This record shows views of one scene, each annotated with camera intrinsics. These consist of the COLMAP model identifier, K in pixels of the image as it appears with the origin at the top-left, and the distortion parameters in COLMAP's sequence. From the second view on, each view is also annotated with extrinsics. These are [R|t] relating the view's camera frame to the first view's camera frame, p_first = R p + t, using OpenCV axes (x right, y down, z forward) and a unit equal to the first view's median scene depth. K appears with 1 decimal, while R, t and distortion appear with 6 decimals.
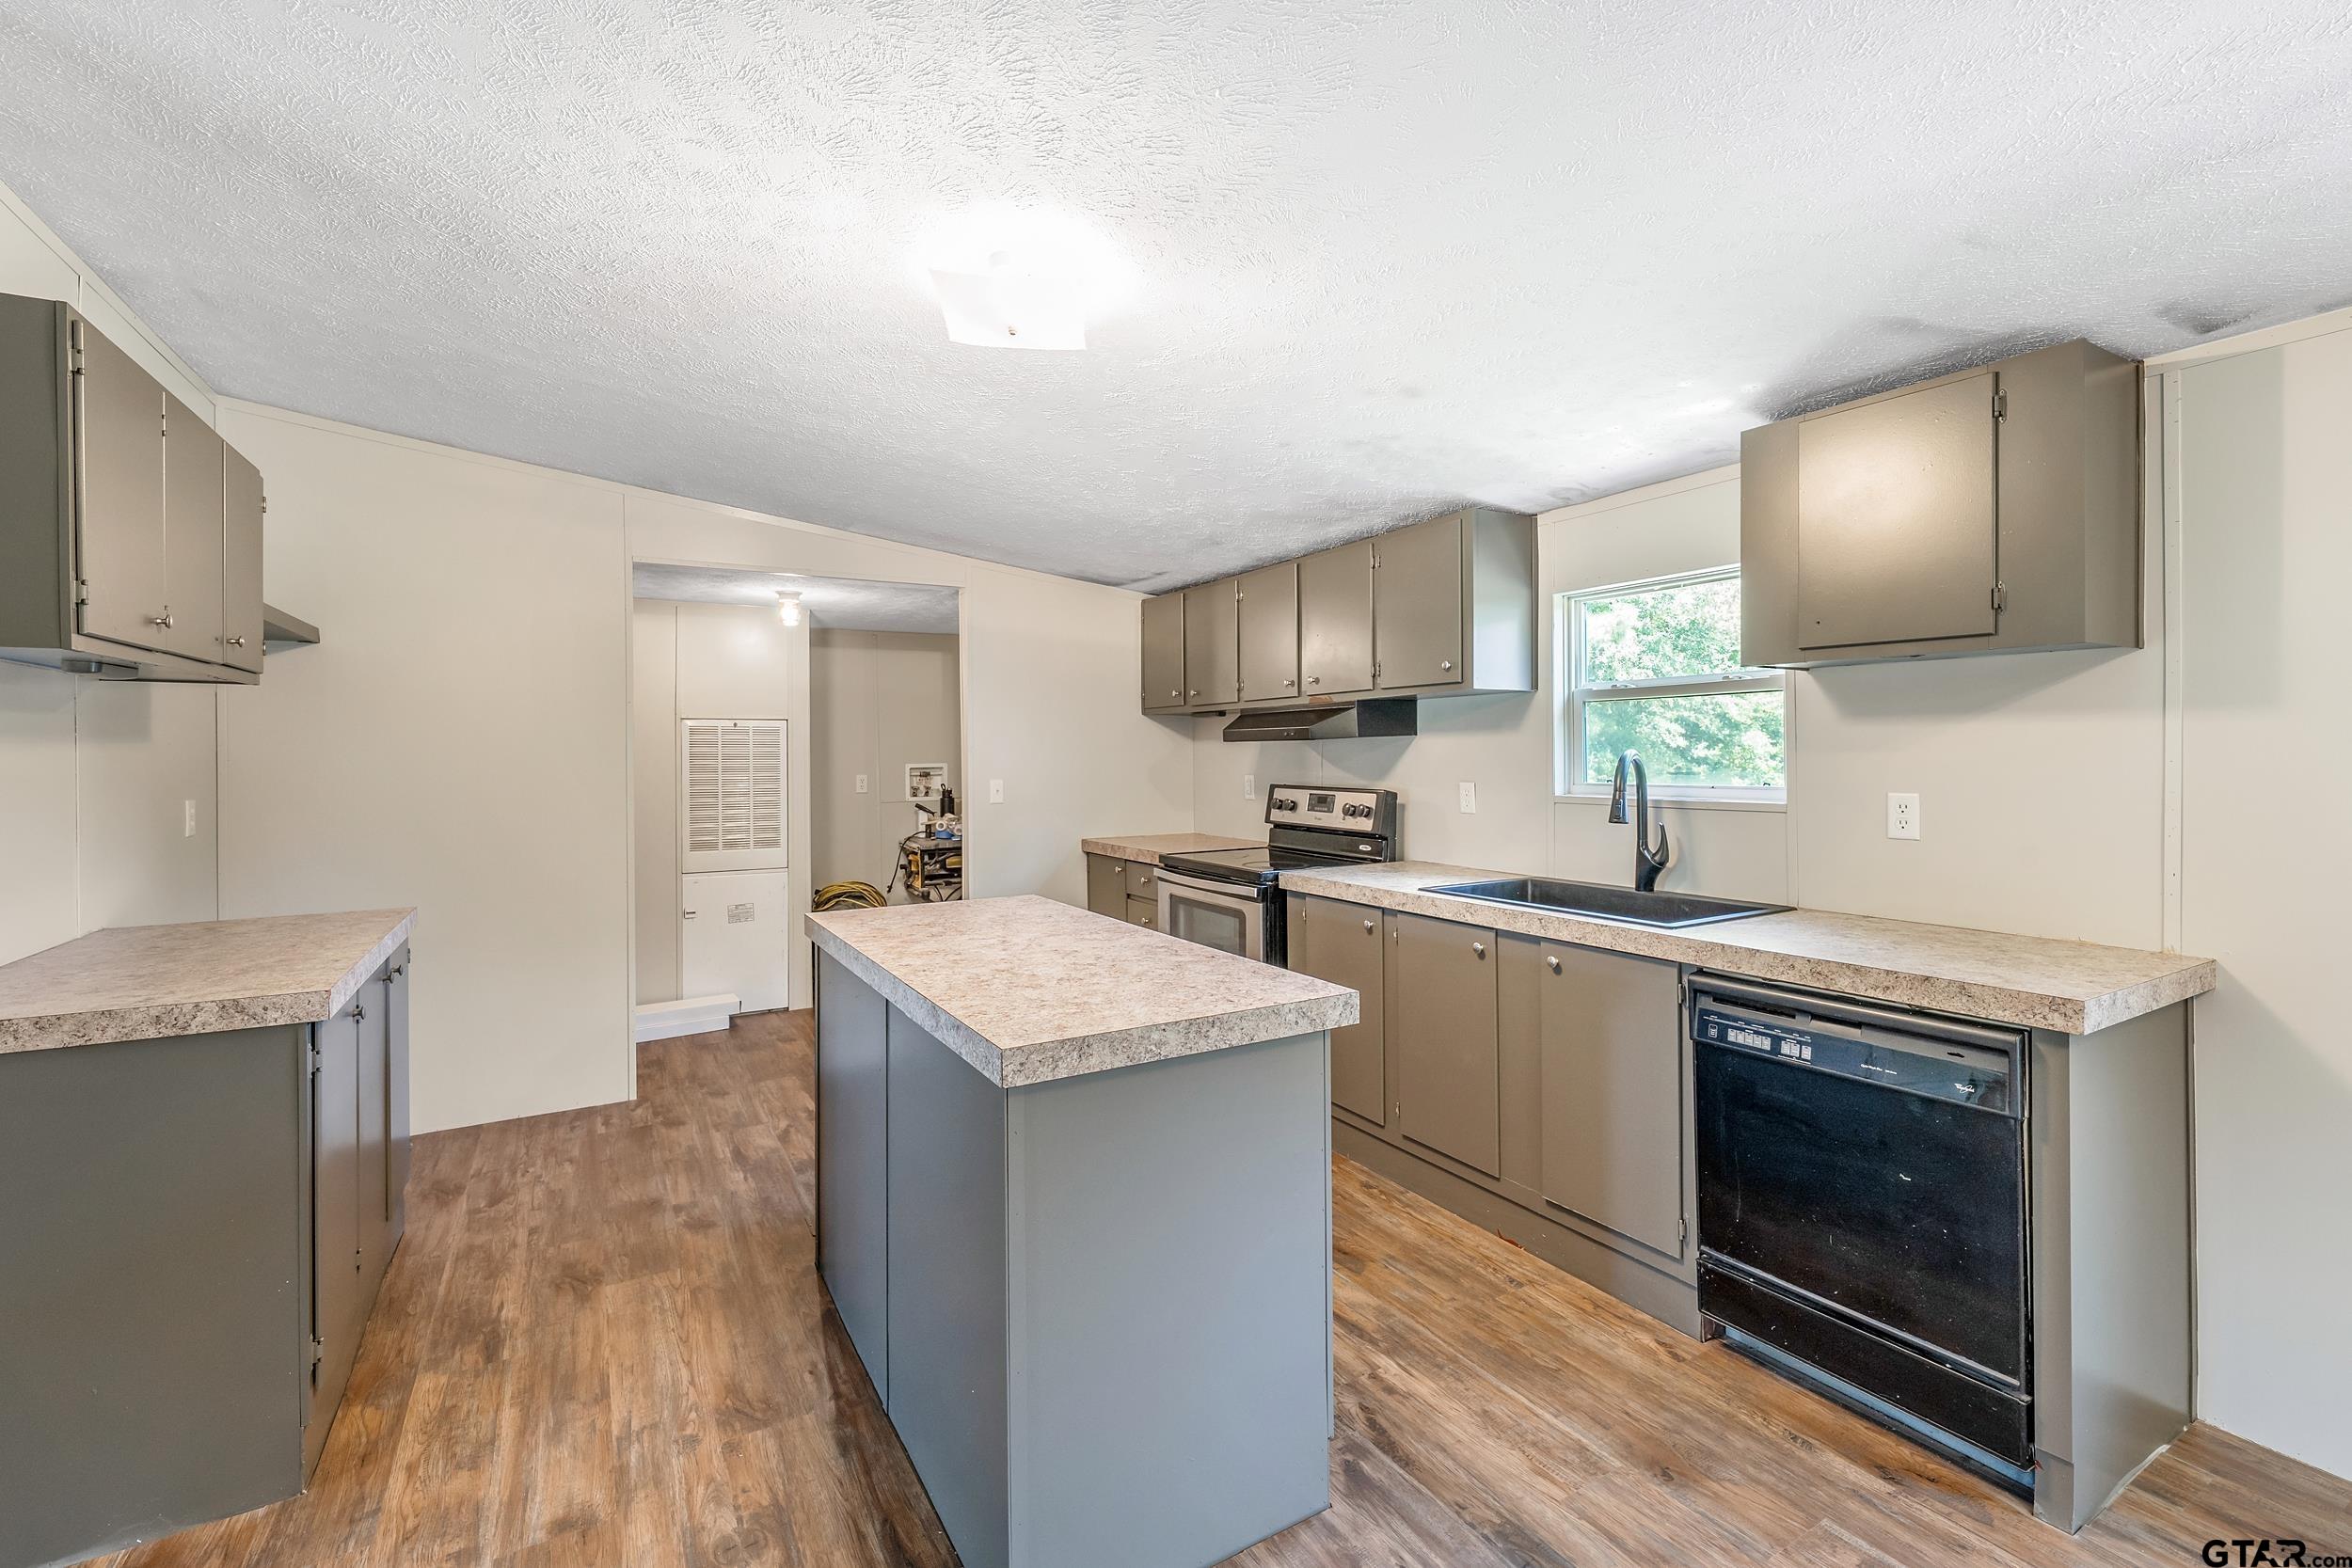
lens RADIAL K [[989.2, 0, 1183.4], [0, 989.2, 766.5], [0, 0, 1]] dist [0.002286, -0.000028]
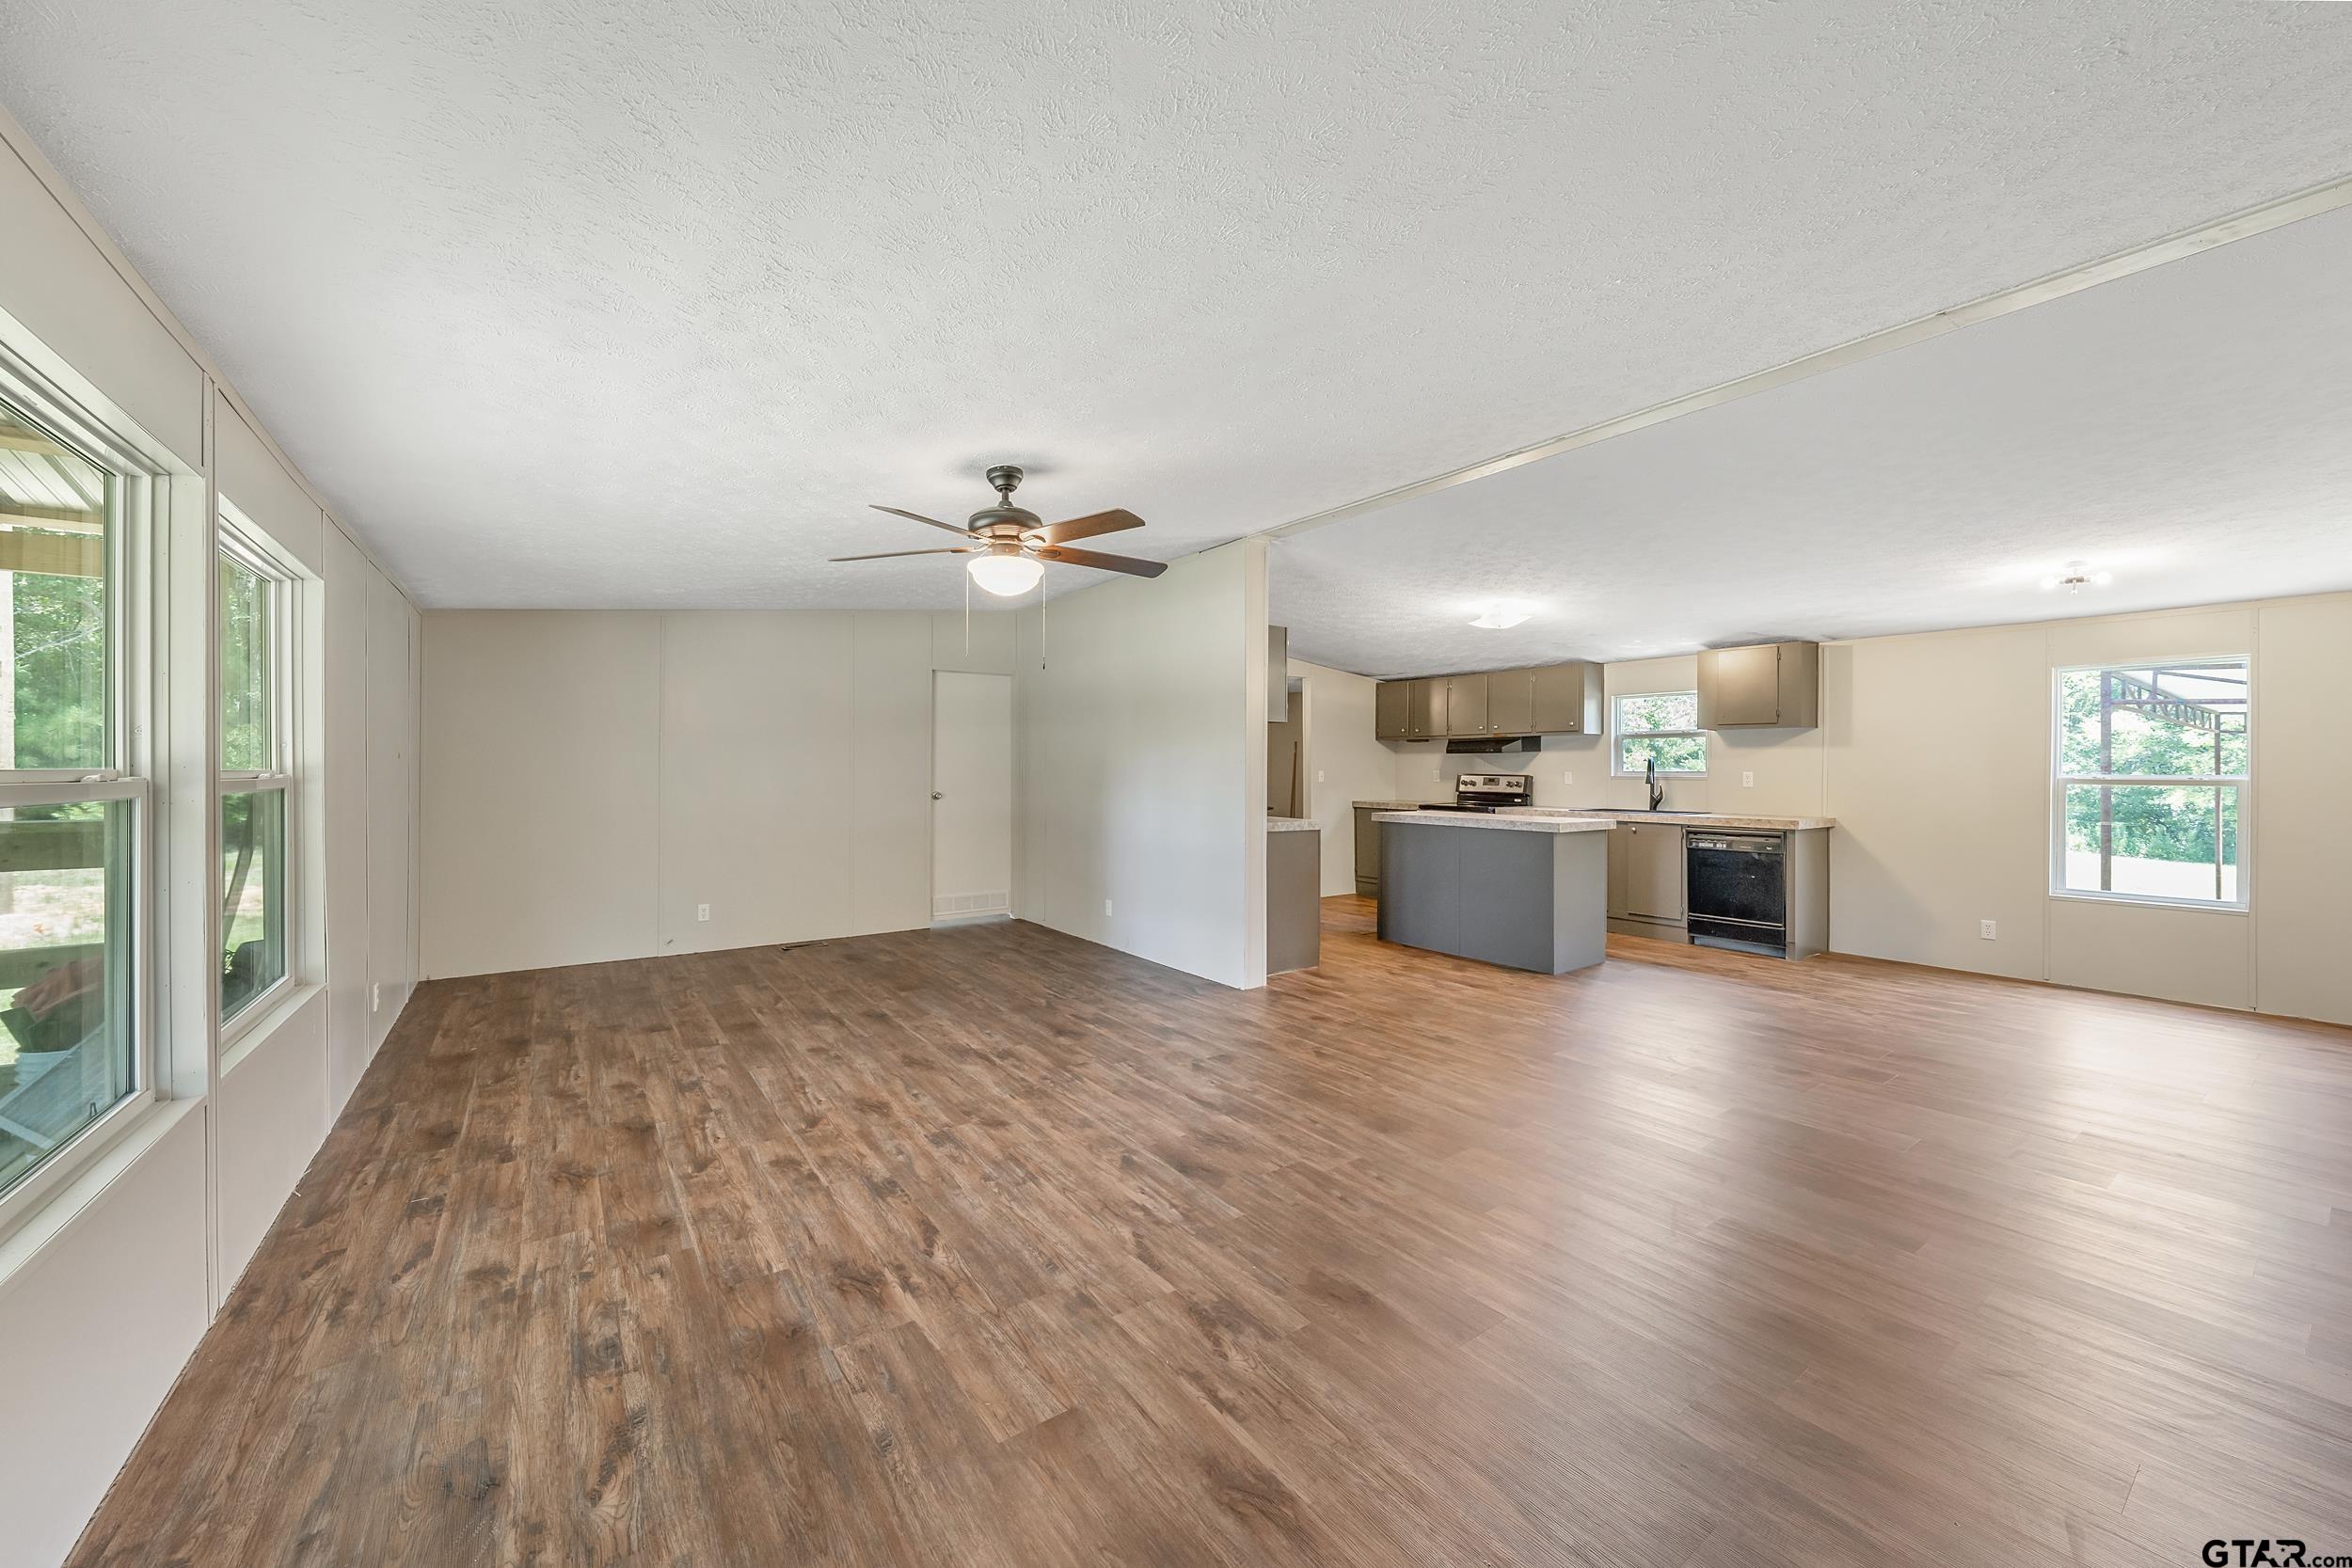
lens RADIAL K [[863.4, 0, 1133.1], [0, 863.4, 780.6], [0, 0, 1]] dist [-0.023392, -0.000002]
pose [[0.998915, 0.010364, 0.045400, -0.925828], [-0.010415, 0.999945, 0.000887, 0.050739], [-0.045388, -0.001358, 0.998969, -1.107664]]
